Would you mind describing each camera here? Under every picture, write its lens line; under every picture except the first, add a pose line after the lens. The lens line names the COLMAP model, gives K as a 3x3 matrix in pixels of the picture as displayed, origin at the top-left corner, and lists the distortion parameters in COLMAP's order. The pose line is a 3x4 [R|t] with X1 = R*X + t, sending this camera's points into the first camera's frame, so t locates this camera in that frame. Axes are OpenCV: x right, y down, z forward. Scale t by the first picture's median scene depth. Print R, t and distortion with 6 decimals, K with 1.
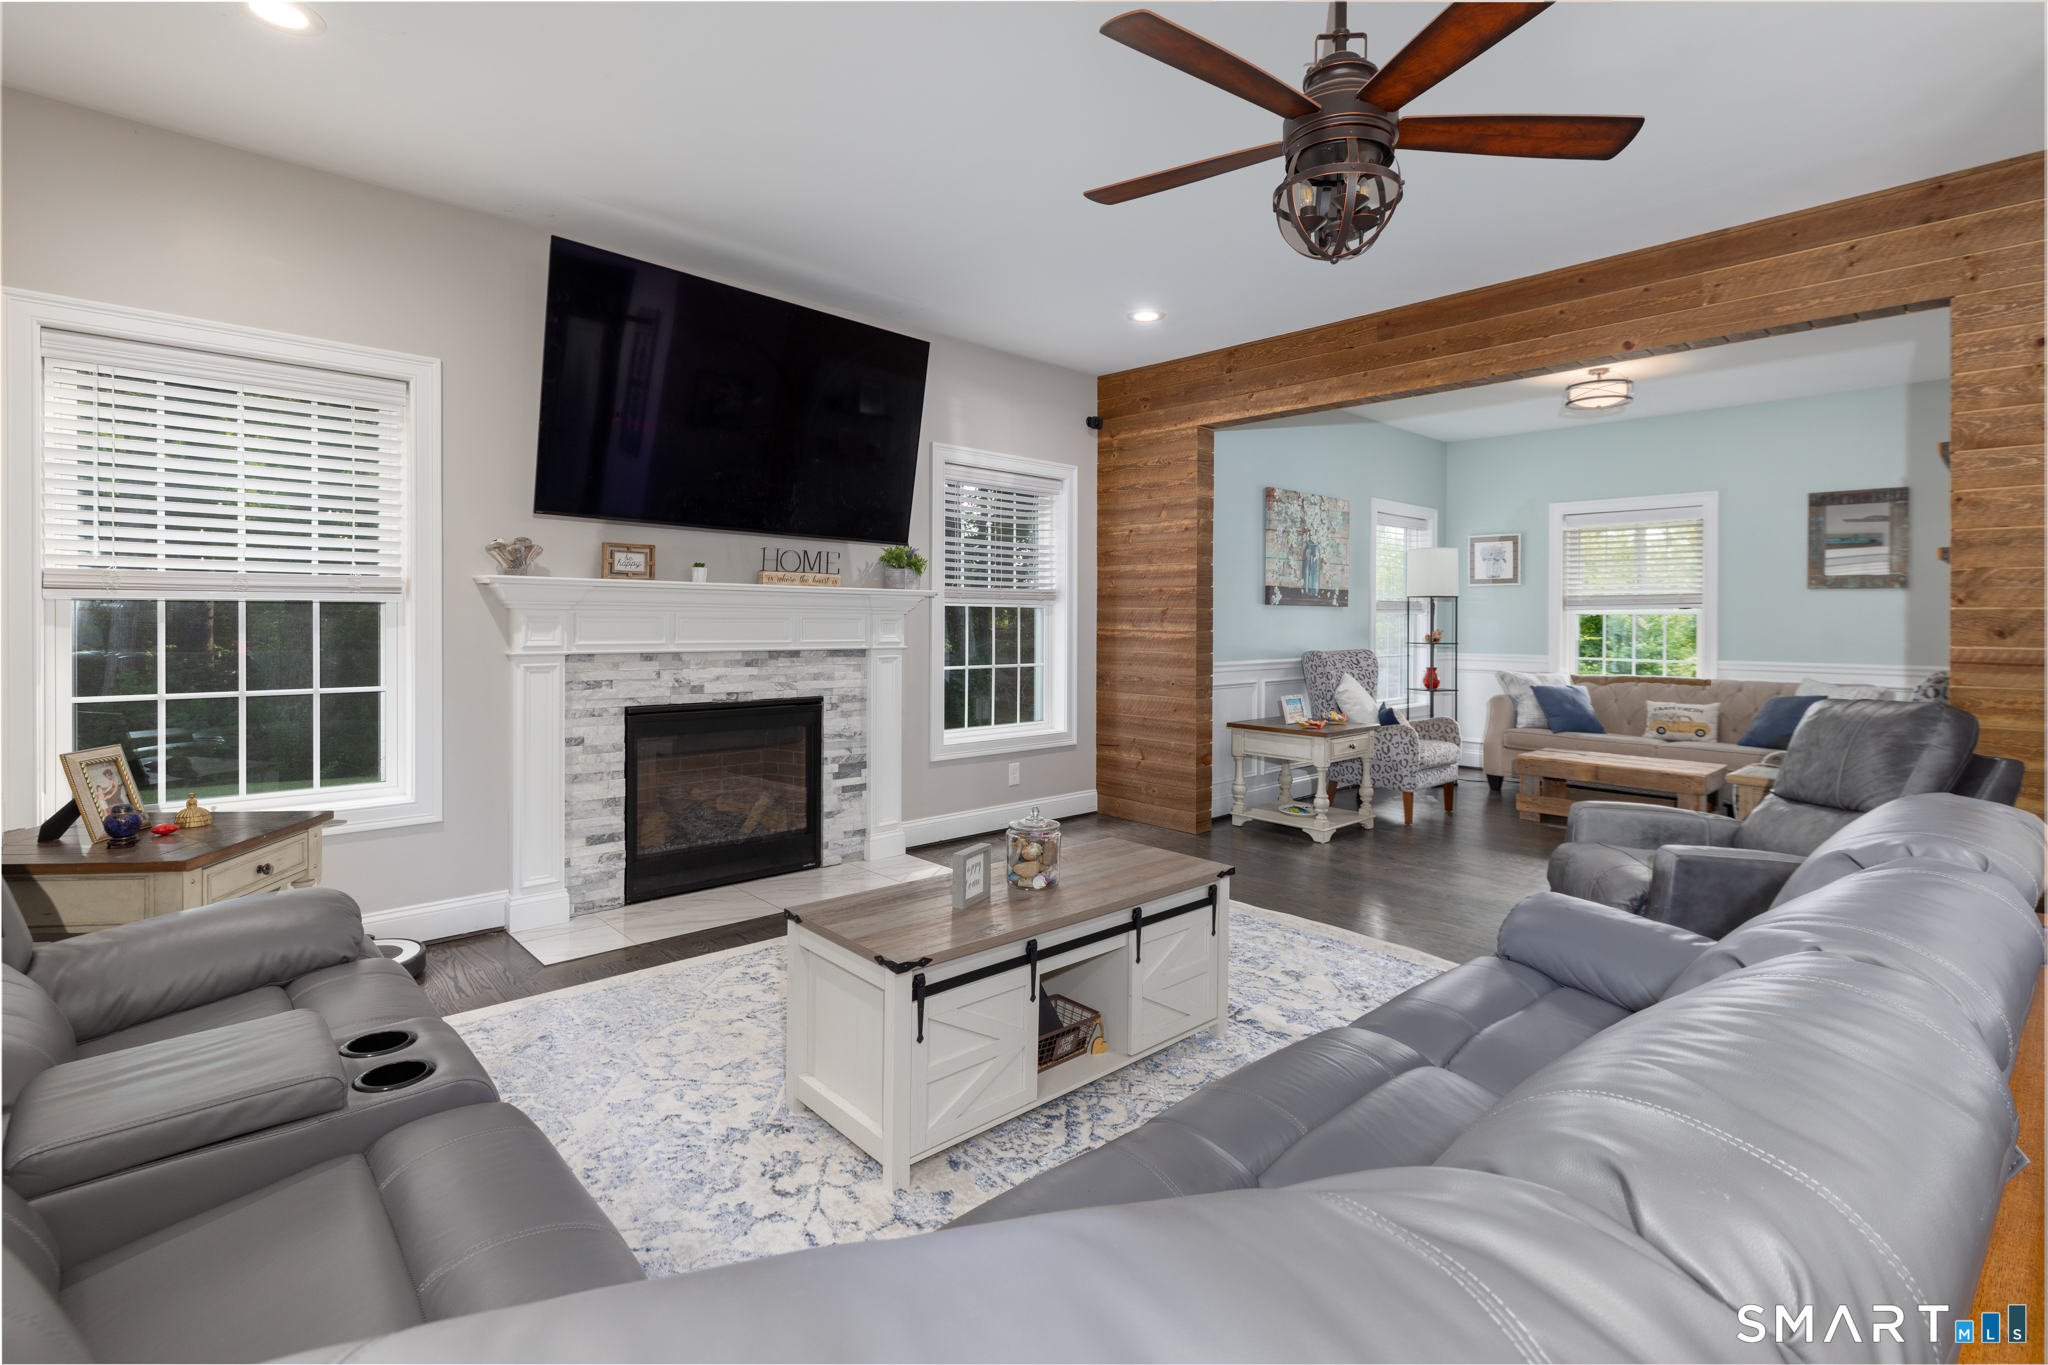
lens RADIAL K [[966.0, 0, 1023.1], [0, 966.0, 641.4], [0, 0, 1]] dist [-0.000668, 0.000739]
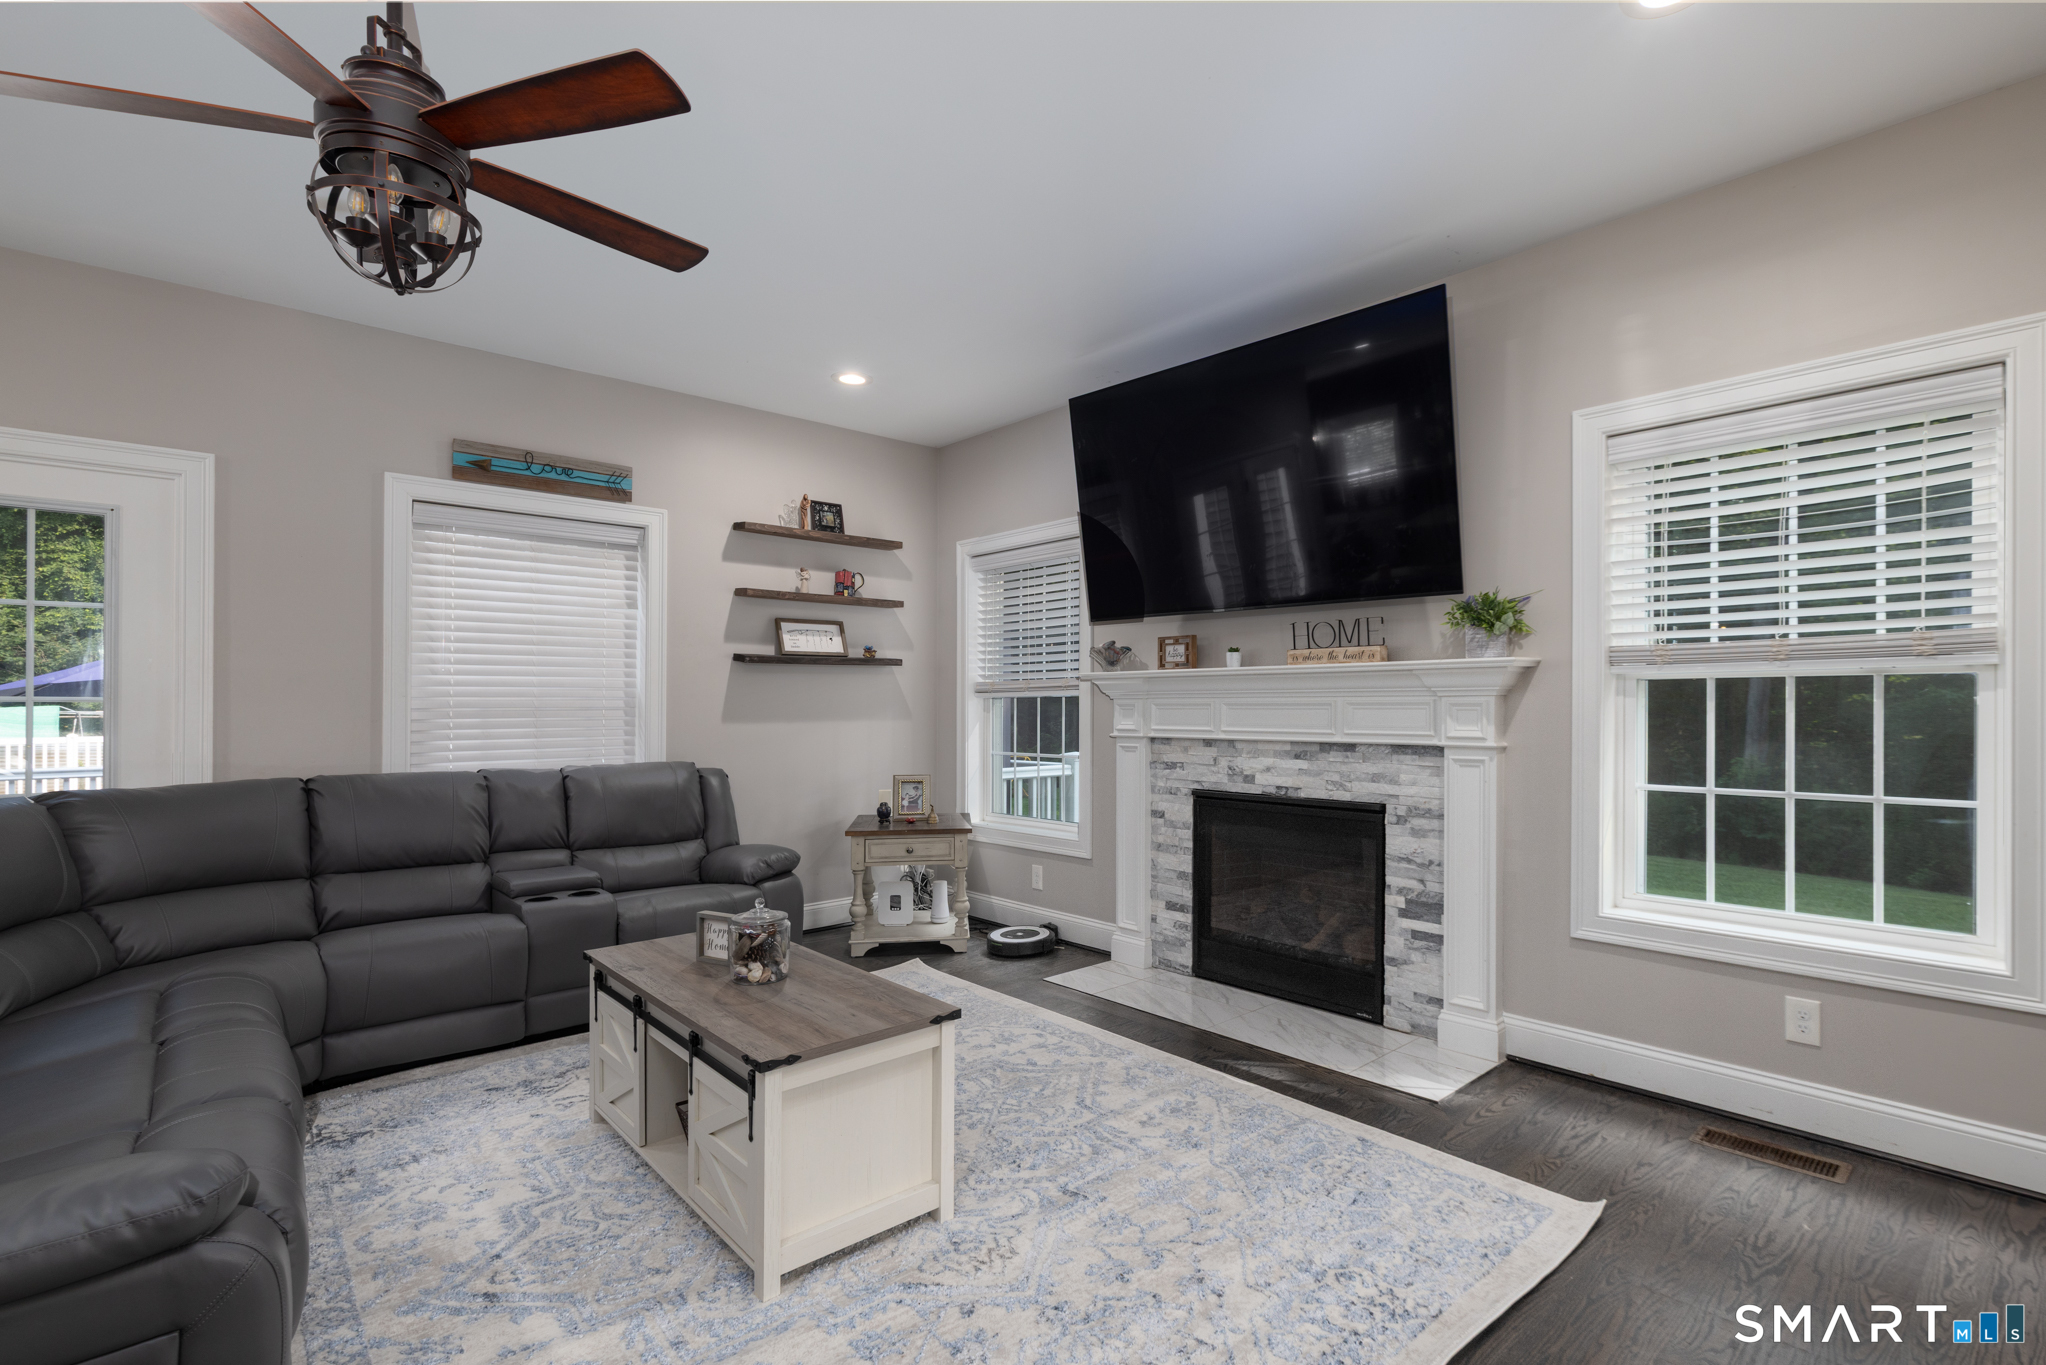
lens RADIAL K [[965.1, 0, 1098.3], [0, 965.1, 711.9], [0, 0, 1]] dist [-0.000668, 0.000739]
pose [[0.008644, -0.000070, -0.999963, 0.556360], [-0.016785, 0.999859, -0.000215, -0.012642], [0.999822, 0.016786, 0.008641, 0.758181]]
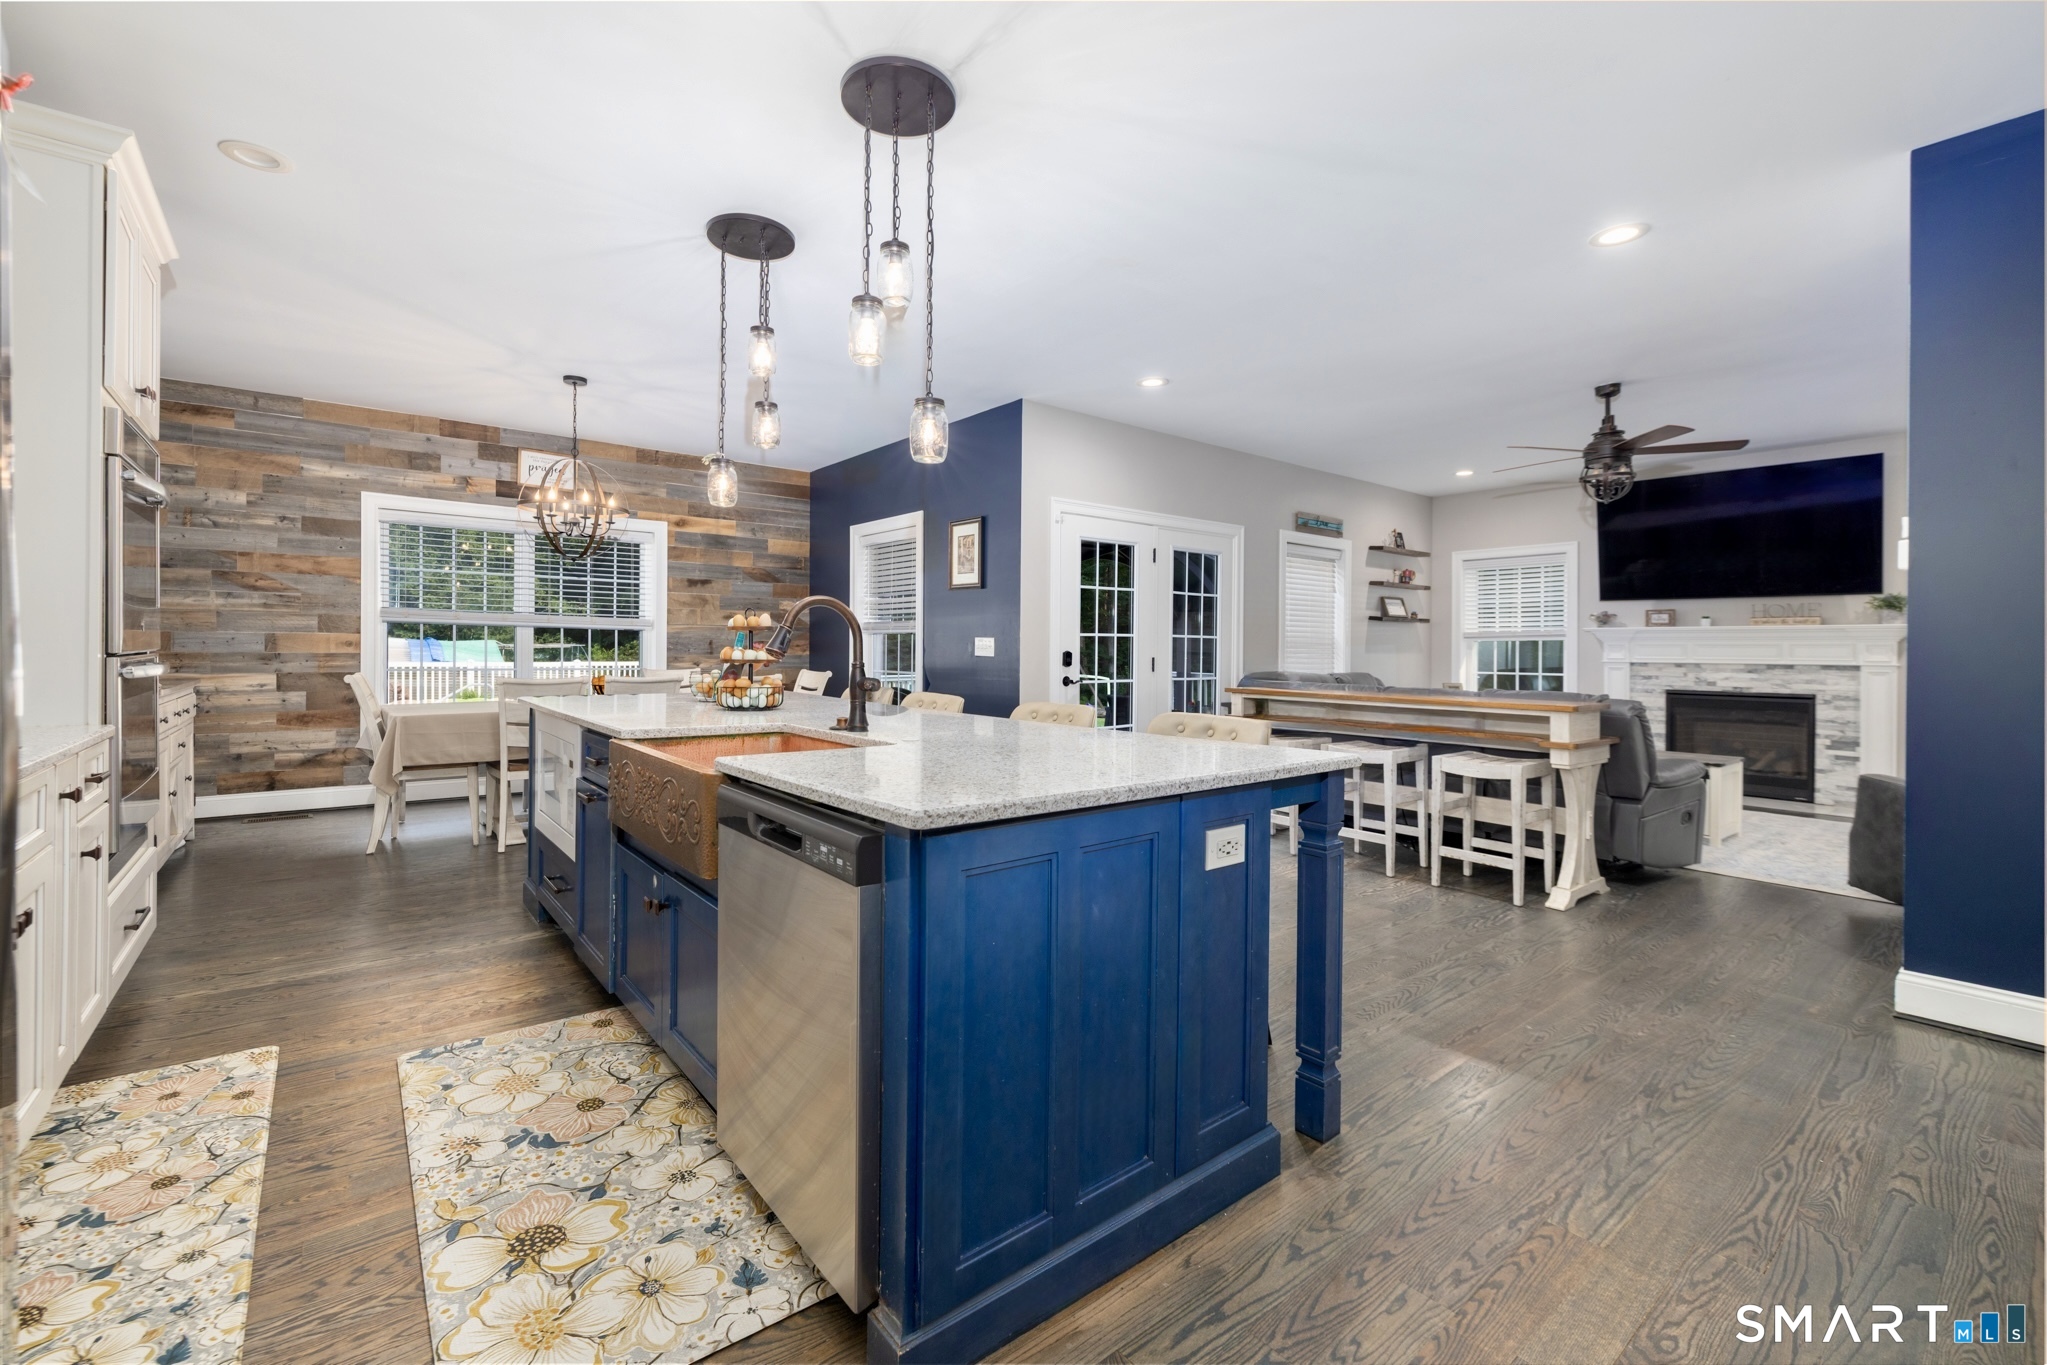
lens RADIAL K [[863.2, 0, 1016.2], [0, 863.2, 648.3], [0, 0, 1]] dist [-0.002725, 0.001002]
pose [[-0.090200, -0.008270, -0.995889, 1.294893], [-0.026923, 0.999620, -0.005862, 0.024536], [0.995560, 0.026283, -0.090388, -0.166663]]
